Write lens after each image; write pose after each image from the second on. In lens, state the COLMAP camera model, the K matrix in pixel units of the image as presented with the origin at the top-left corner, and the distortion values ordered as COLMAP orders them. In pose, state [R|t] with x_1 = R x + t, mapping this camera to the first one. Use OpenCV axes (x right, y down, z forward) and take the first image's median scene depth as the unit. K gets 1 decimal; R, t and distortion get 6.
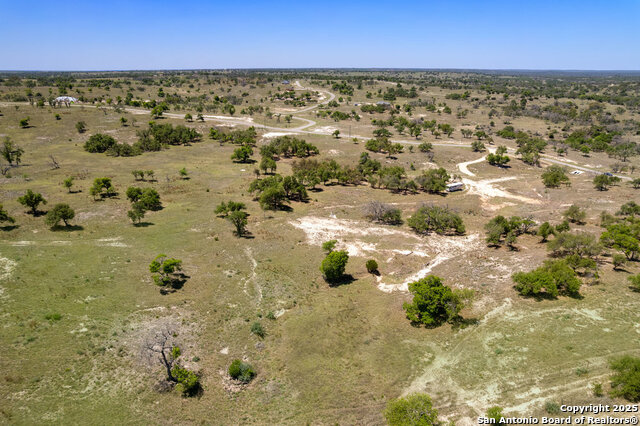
lens RADIAL K [[415.9, 0, 317.6], [0, 415.9, 212.2], [0, 0, 1]] dist [-0.085823, 0.078966]
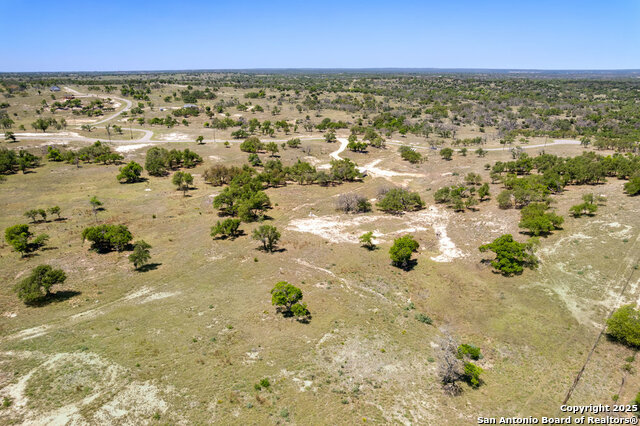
lens RADIAL K [[415.9, 0, 317.6], [0, 415.9, 212.2], [0, 0, 1]] dist [-0.085823, 0.078966]
pose [[0.836387, -0.185889, 0.515657, -0.285465], [0.186976, 0.981071, 0.050393, -0.028159], [-0.515263, 0.054267, 0.855312, 0.078517]]
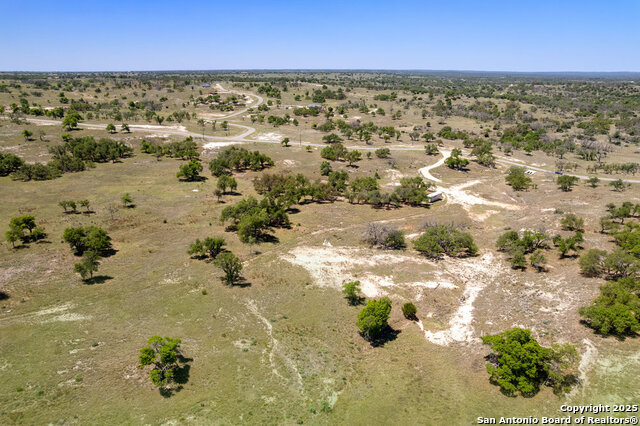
lens RADIAL K [[415.9, 0, 317.6], [0, 415.9, 212.2], [0, 0, 1]] dist [-0.085823, 0.078966]
pose [[0.978420, -0.066533, 0.195622, -0.088277], [0.067062, 0.997741, 0.003925, -0.036743], [-0.195441, 0.009278, 0.980671, 0.098475]]
